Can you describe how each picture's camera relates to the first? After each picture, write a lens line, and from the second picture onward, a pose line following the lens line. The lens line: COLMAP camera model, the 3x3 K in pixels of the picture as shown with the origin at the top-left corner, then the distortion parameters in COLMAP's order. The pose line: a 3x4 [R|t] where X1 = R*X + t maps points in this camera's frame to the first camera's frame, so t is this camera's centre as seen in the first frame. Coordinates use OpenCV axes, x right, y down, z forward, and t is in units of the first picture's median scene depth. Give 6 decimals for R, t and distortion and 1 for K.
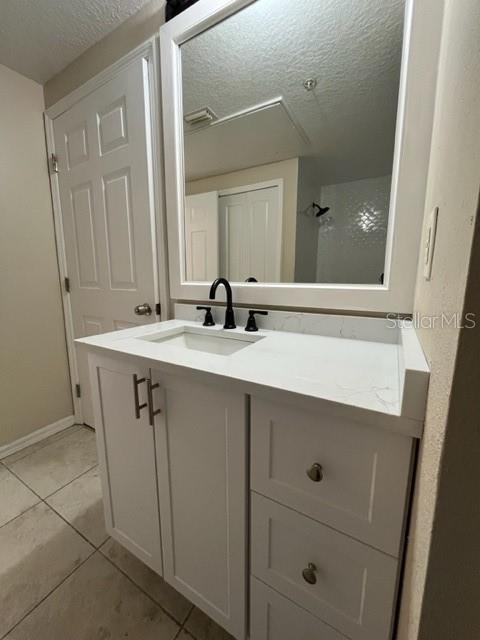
lens RADIAL K [[256.7, 0, 242.3], [0, 256.7, 315.1], [0, 0, 1]] dist [-0.006703, -0.000229]
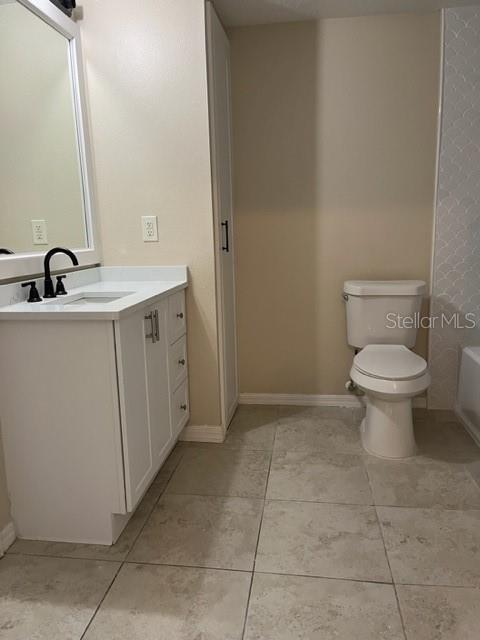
lens RADIAL K [[484.2, 0, 236.8], [0, 484.2, 318.0], [0, 0, 1]] dist [0.061900, -0.077442]
pose [[-0.366816, -0.164071, 0.915711, -2.095474], [0.169717, 0.956004, 0.239276, -0.207299], [-0.914681, 0.243182, -0.322832, 0.981049]]
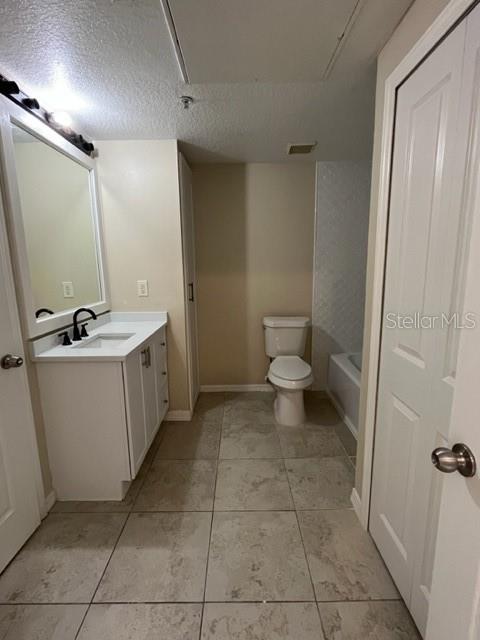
lens RADIAL K [[300.4, 0, 240.5], [0, 300.4, 317.4], [0, 0, 1]] dist [-0.005530, 0.001294]
pose [[-0.501714, -0.149615, 0.851997, -2.071333], [0.142920, 0.957056, 0.252225, -0.397899], [-0.853145, 0.248313, -0.458786, 0.969934]]
